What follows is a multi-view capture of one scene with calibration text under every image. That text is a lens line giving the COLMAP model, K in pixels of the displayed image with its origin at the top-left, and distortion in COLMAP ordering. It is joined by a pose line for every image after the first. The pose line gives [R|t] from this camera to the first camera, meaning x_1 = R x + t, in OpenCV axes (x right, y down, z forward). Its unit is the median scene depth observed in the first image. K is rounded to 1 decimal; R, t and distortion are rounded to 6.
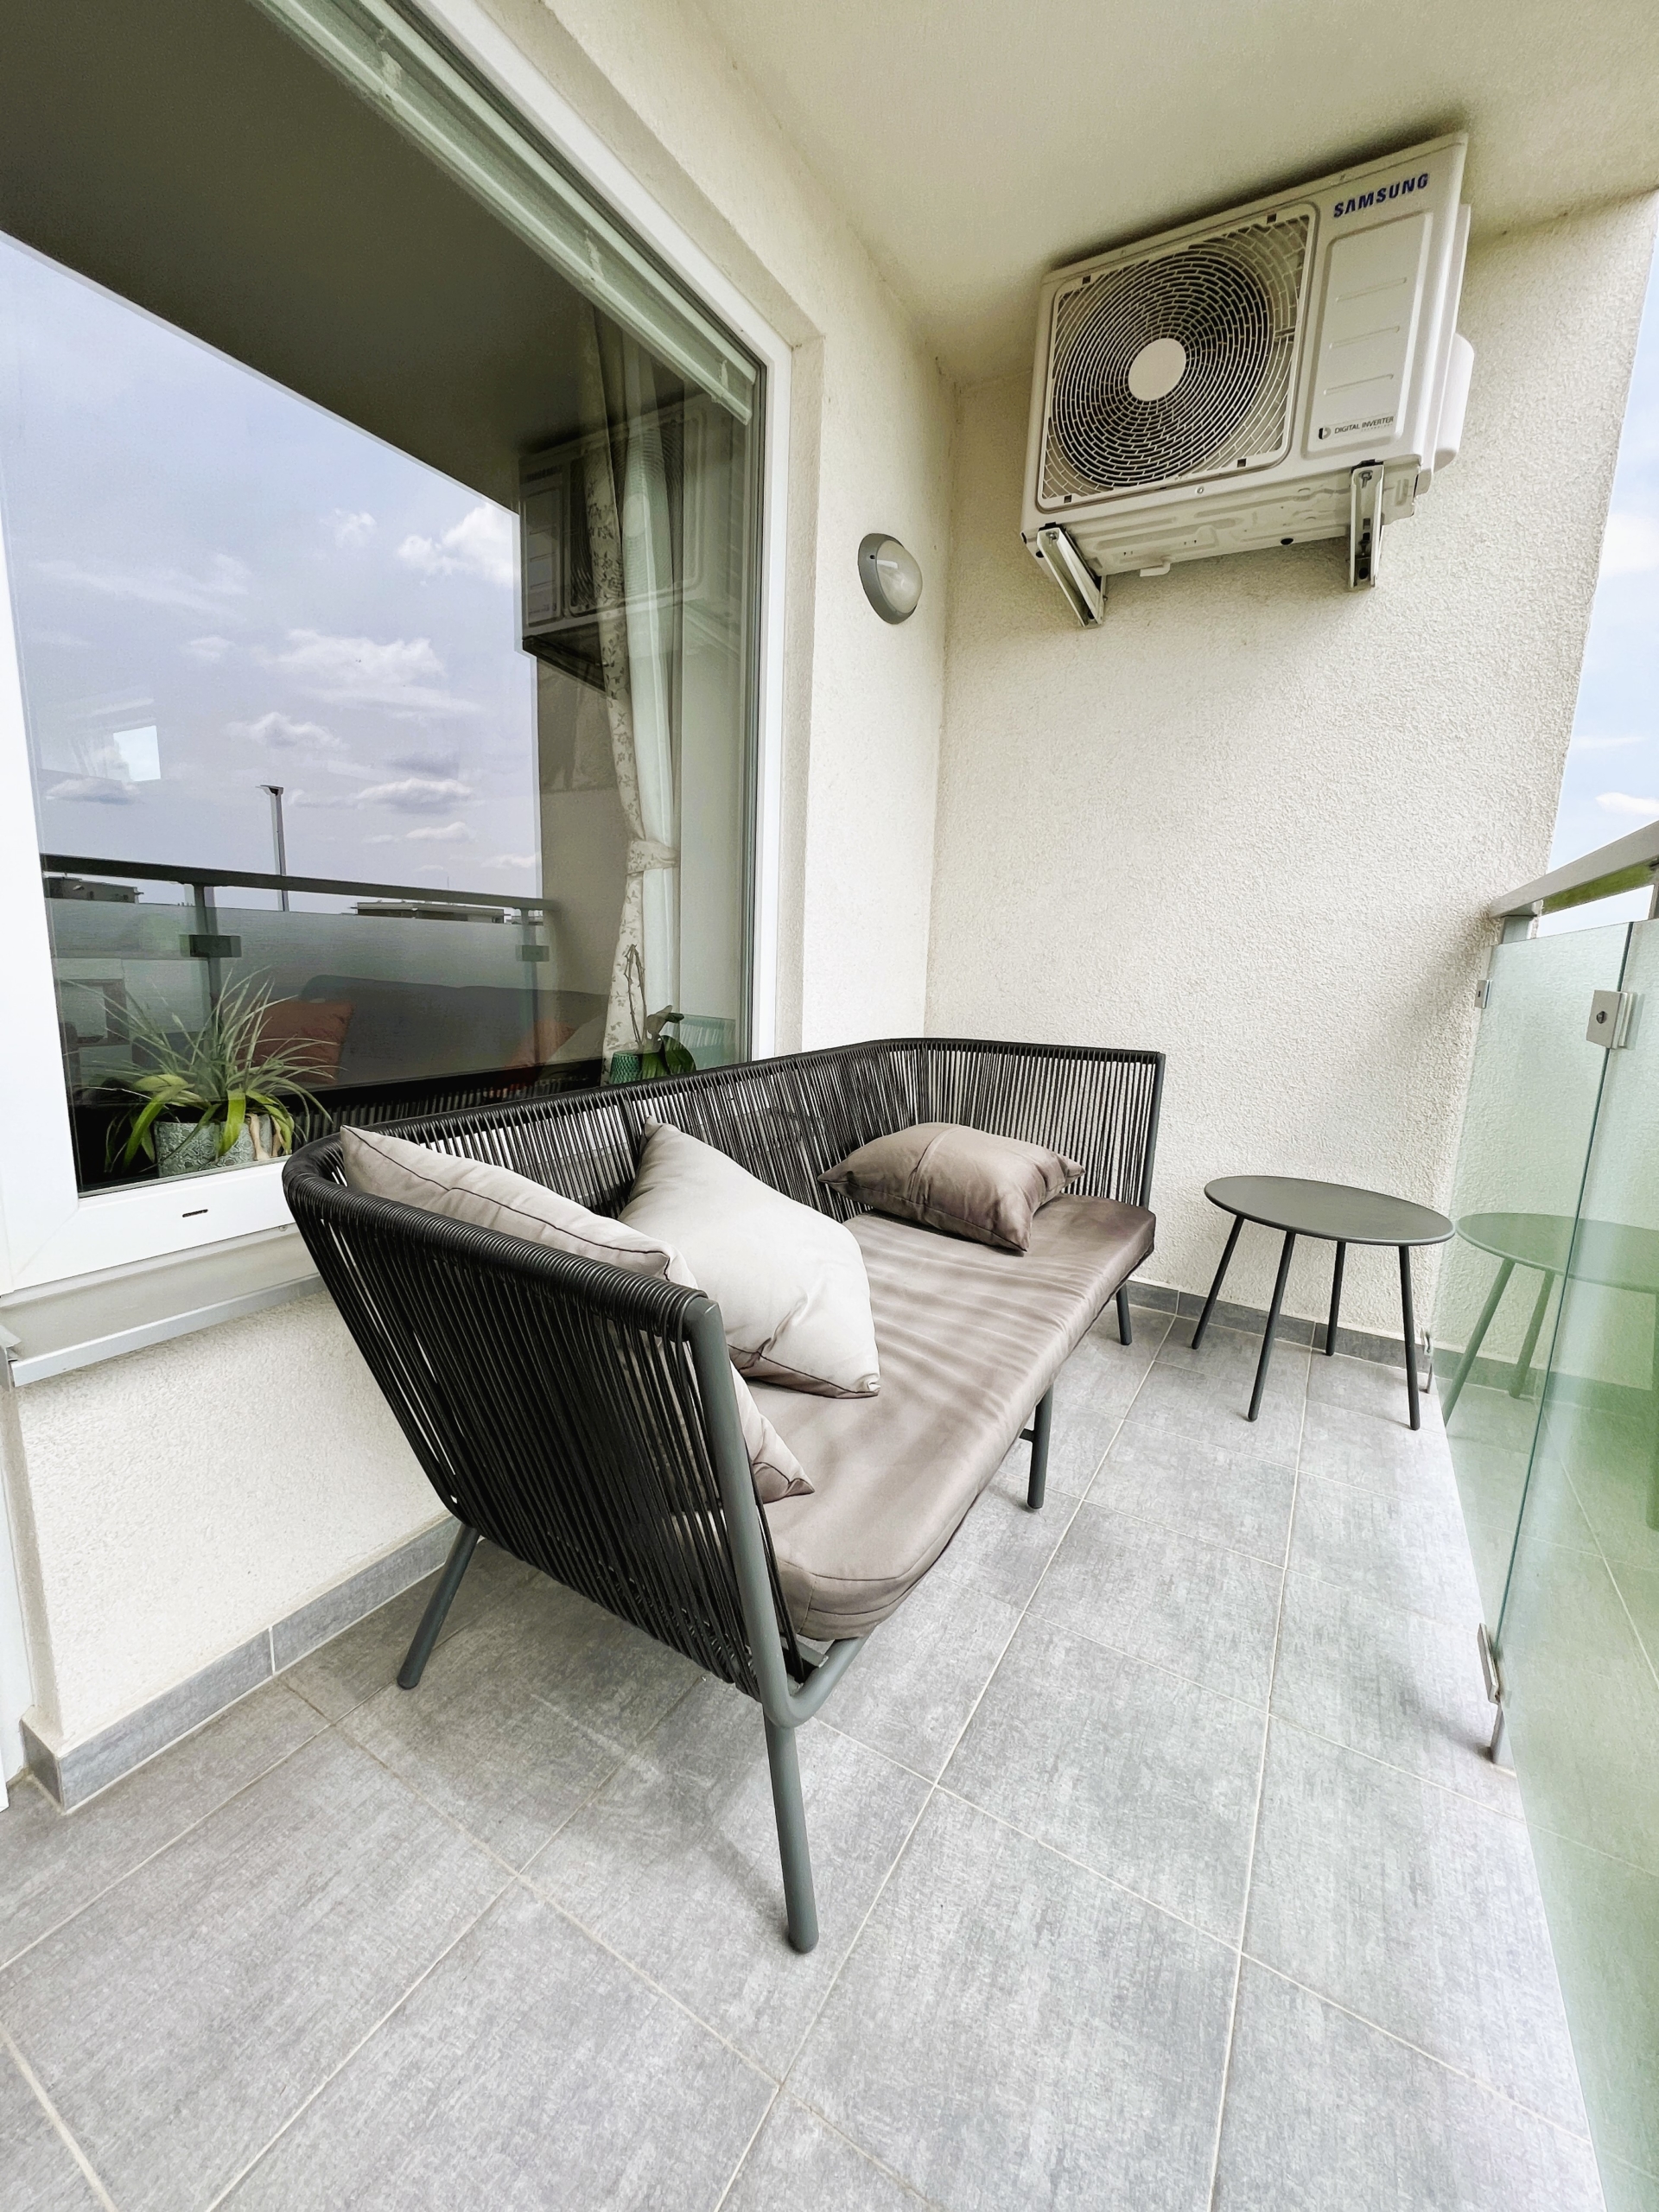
lens RADIAL K [[904.9, 0, 829.5], [0, 904.9, 1106.0], [0, 0, 1]] dist [-0.001094, -0.000241]
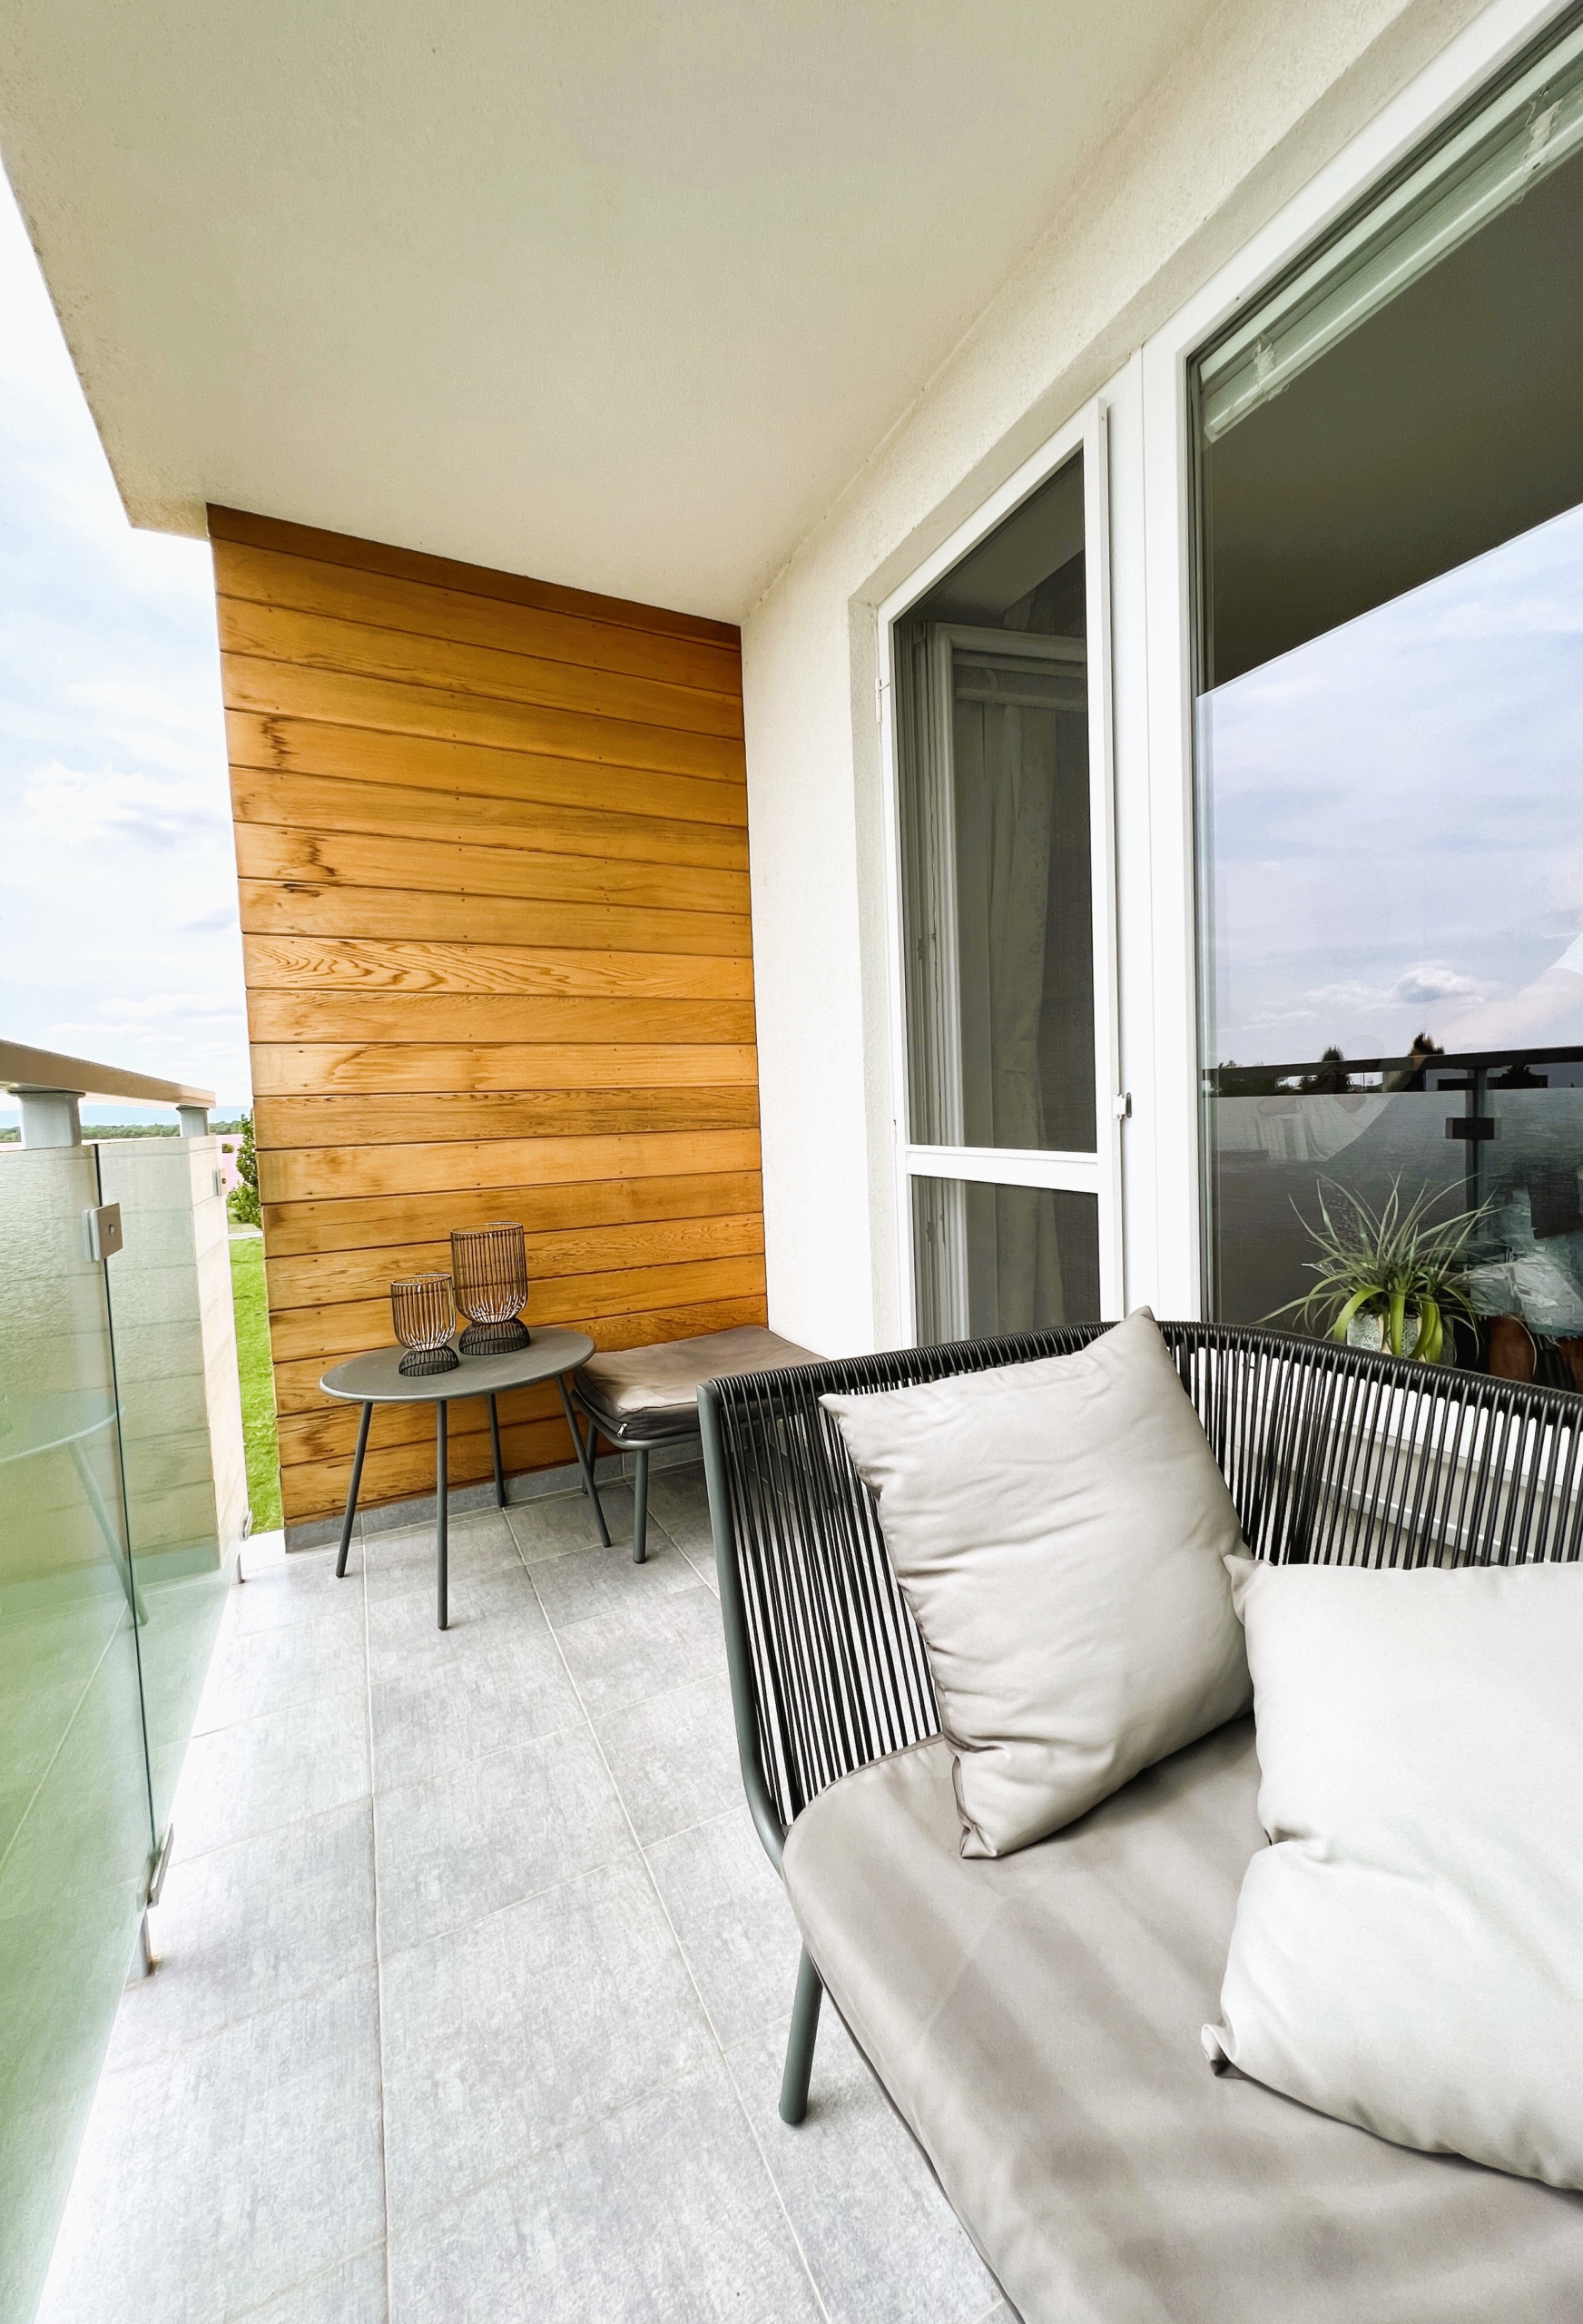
lens RADIAL K [[858.3, 0, 791.5], [0, 858.3, 1162.0], [0, 0, 1]] dist [-0.000081, 0.000093]
pose [[-0.546304, 0.025770, -0.837190, 0.755428], [-0.134834, 0.983785, 0.118267, -0.260512], [0.826663, 0.177491, -0.533971, 1.308077]]
